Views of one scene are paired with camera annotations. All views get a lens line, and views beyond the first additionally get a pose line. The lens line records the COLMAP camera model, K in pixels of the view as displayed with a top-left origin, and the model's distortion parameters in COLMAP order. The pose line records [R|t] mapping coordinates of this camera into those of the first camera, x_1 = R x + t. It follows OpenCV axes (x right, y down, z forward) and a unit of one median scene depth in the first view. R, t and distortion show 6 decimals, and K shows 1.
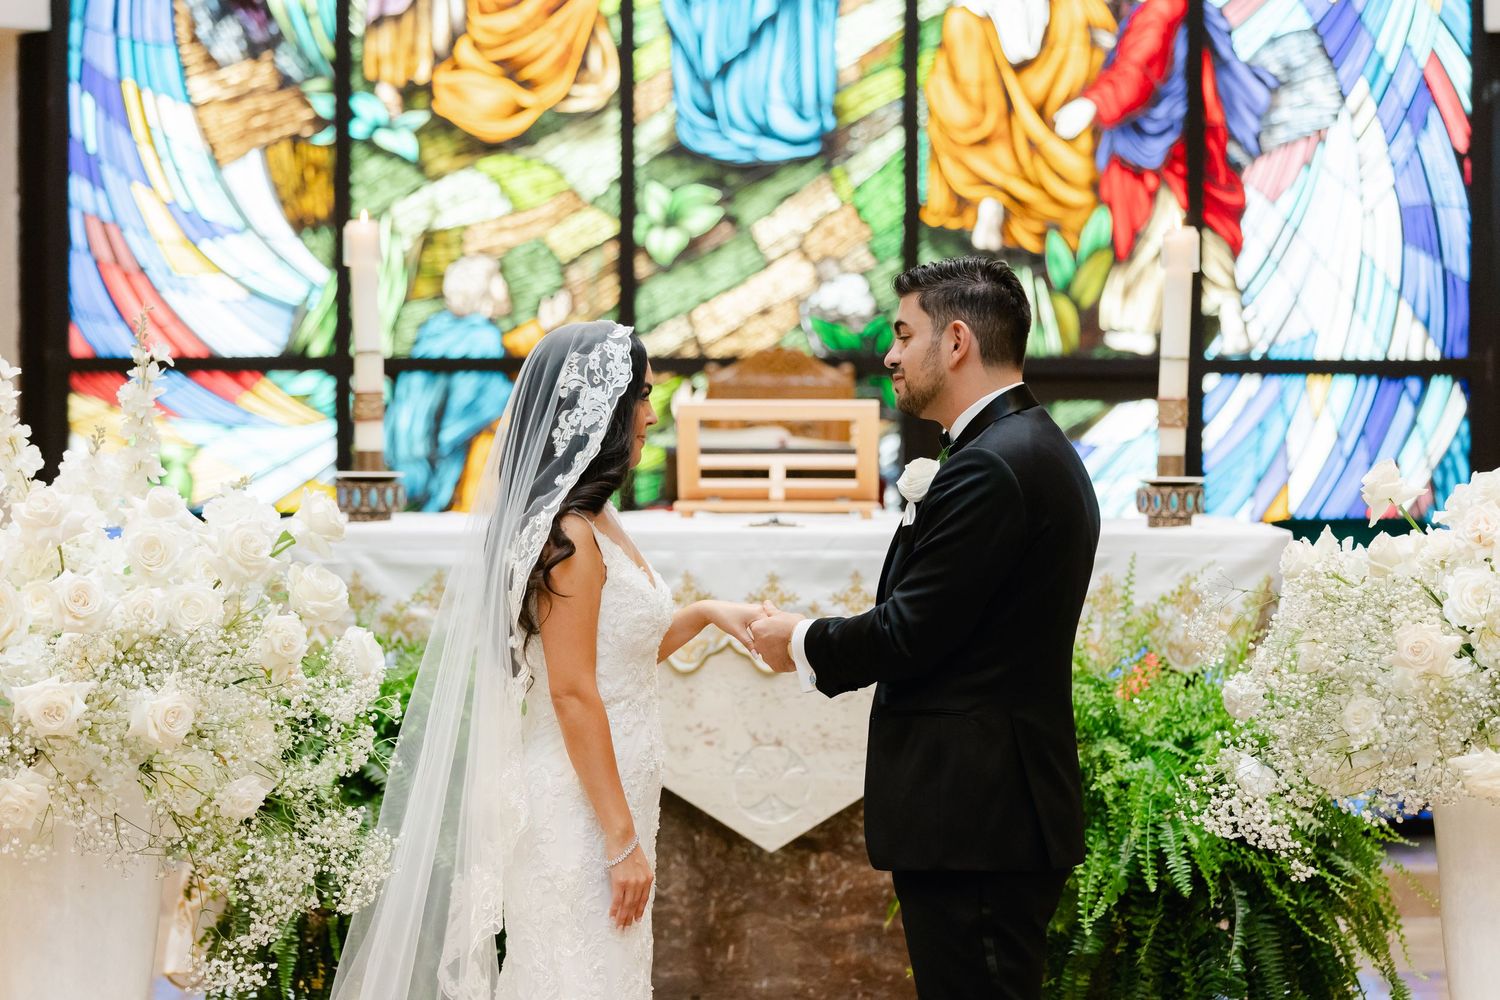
lens RADIAL K [[7245.2, 0, 969.1], [0, 7245.2, 416.9], [0, 0, 1]] dist [0.333400, 0.000000]
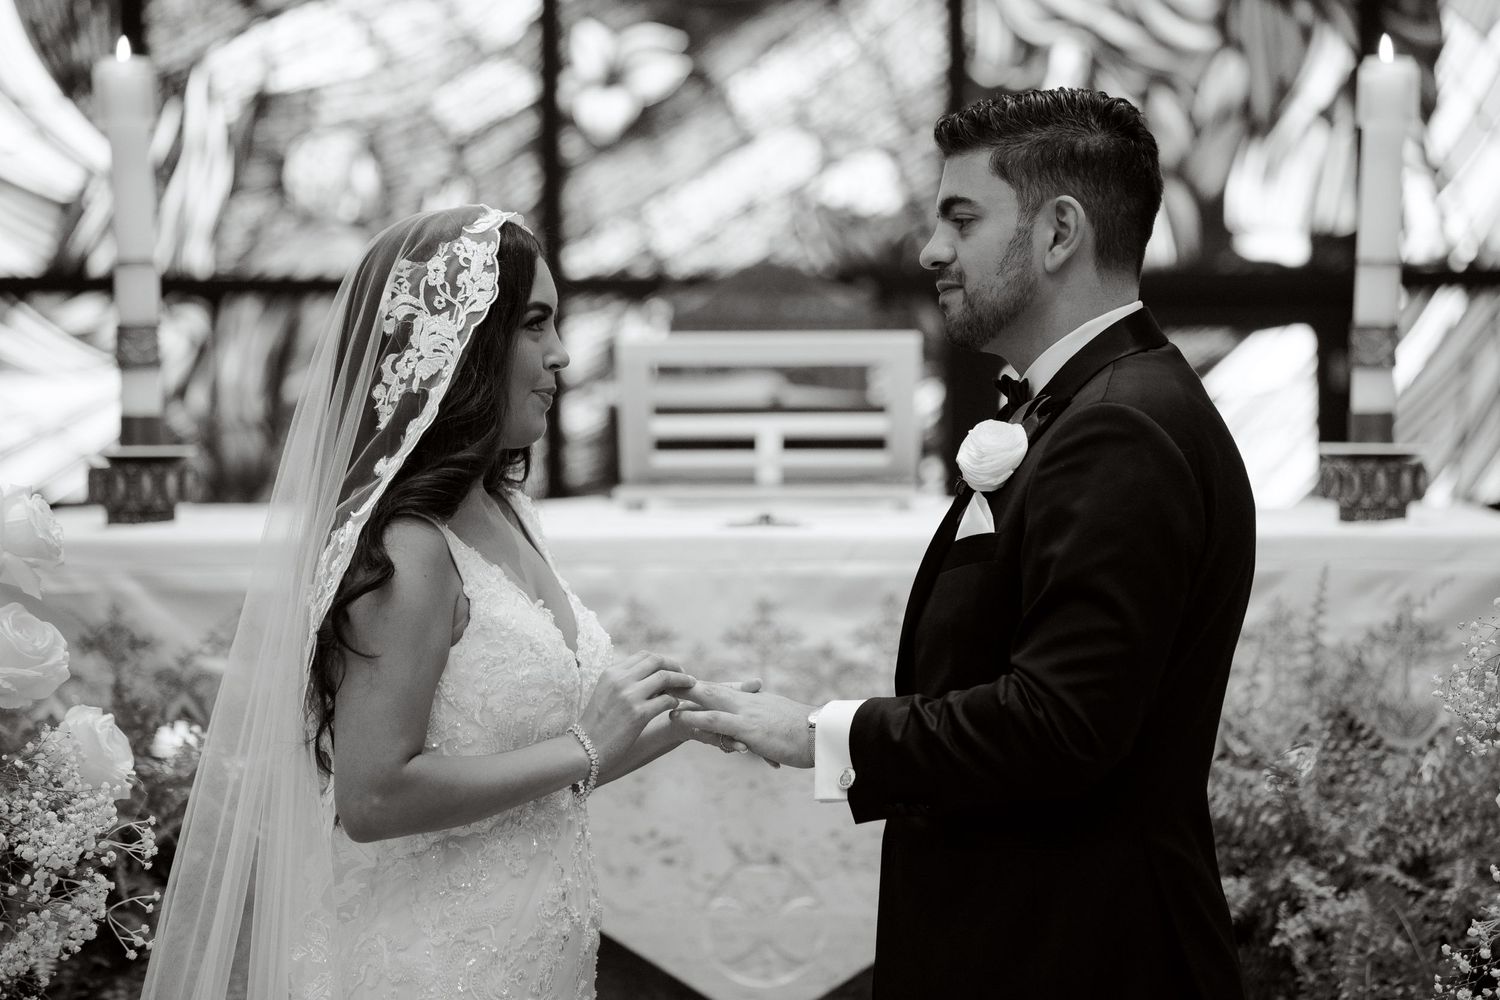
lens RADIAL K [[3414.1, 0, 819.8], [0, 3414.1, 440.6], [0, 0, 1]] dist [0.610493, 0.000000]
pose [[0.999918, -0.008815, -0.009255, -0.018672], [0.009055, 0.999616, 0.026184, -0.000701], [0.009021, -0.026266, 0.999614, 0.677839]]
